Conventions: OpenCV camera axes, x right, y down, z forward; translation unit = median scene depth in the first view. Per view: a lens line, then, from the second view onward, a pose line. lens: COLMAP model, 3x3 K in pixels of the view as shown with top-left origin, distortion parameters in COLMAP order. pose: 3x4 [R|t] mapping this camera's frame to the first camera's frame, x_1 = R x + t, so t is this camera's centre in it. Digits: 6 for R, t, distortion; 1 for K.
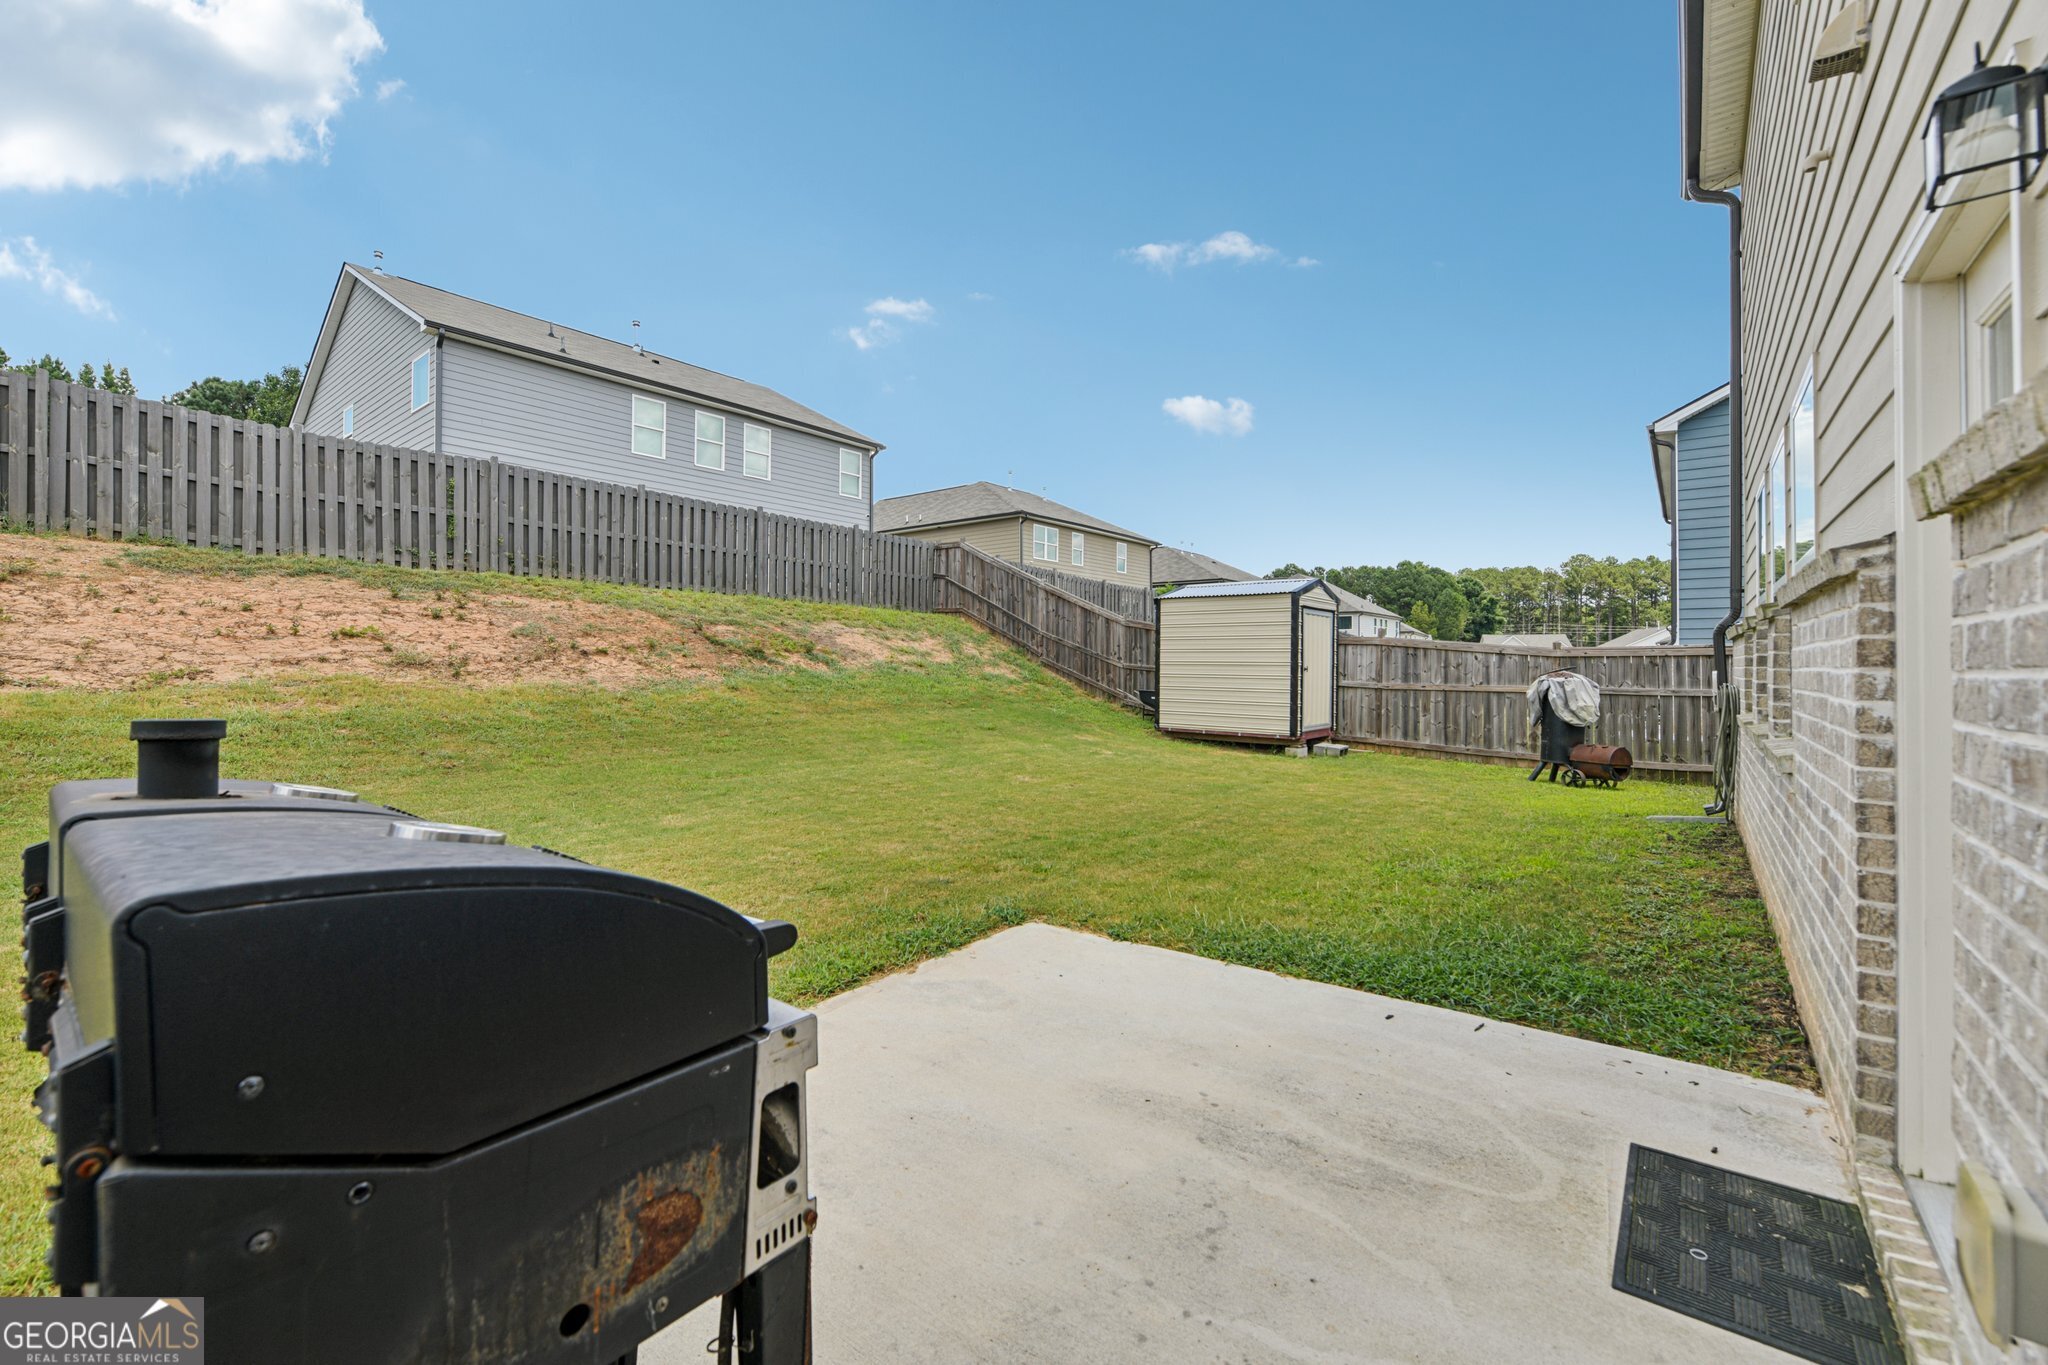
lens RADIAL K [[851.0, 0, 1024.7], [0, 851.0, 667.6], [0, 0, 1]] dist [-0.000140, -0.000107]
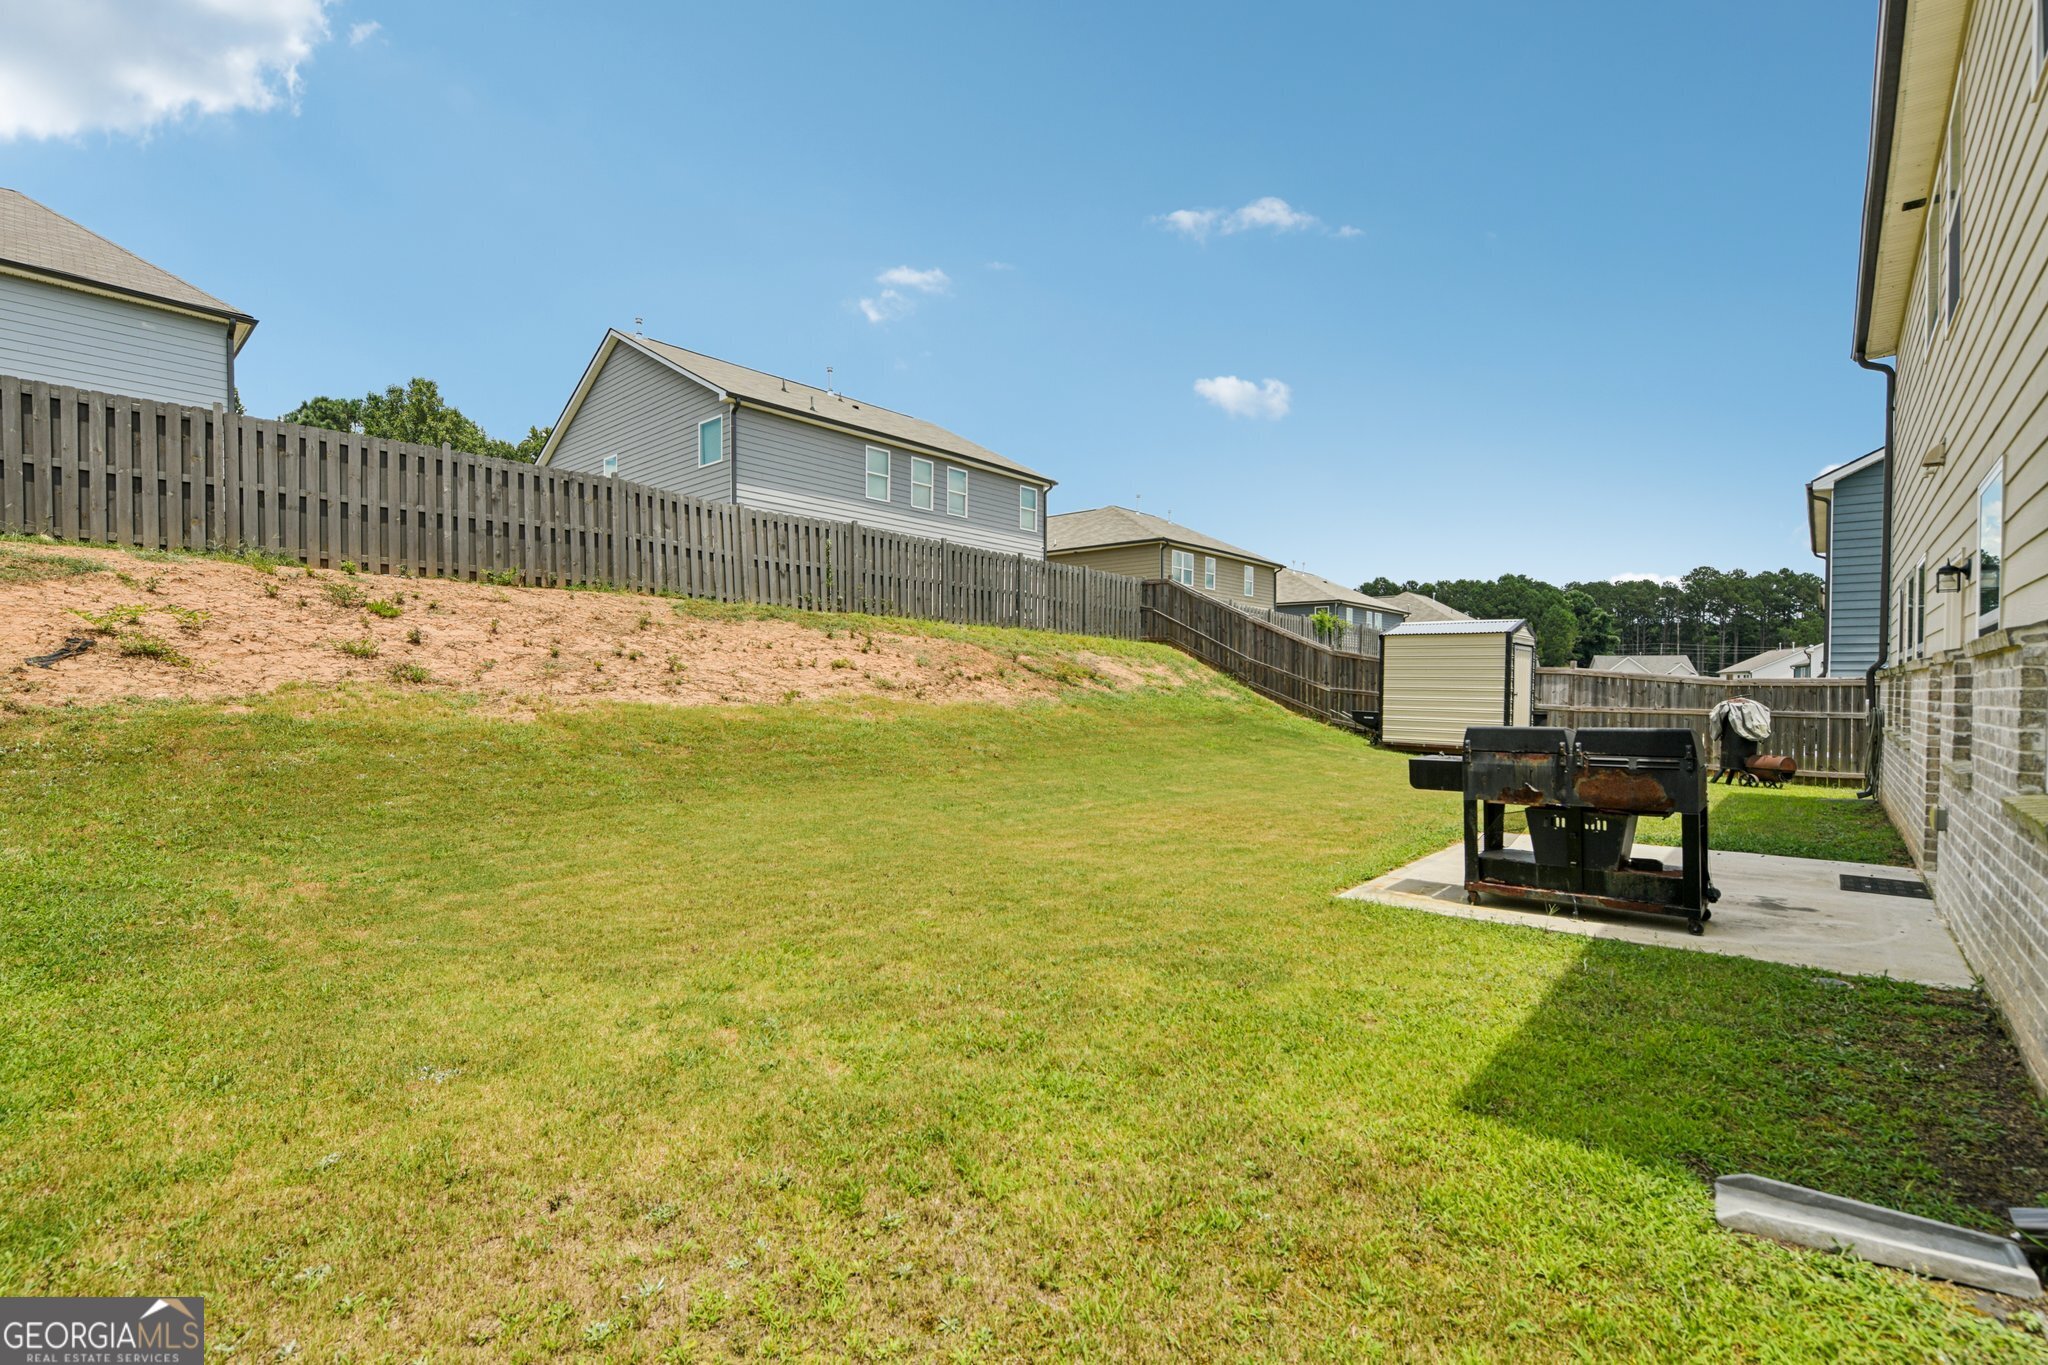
lens RADIAL K [[928.7, 0, 1025.8], [0, 928.7, 709.3], [0, 0, 1]] dist [0.001391, 0.000106]
pose [[0.998894, 0.007687, -0.046379, -0.264760], [-0.006590, 0.999696, 0.023775, -0.003402], [0.046548, -0.023443, 0.998641, -0.314552]]
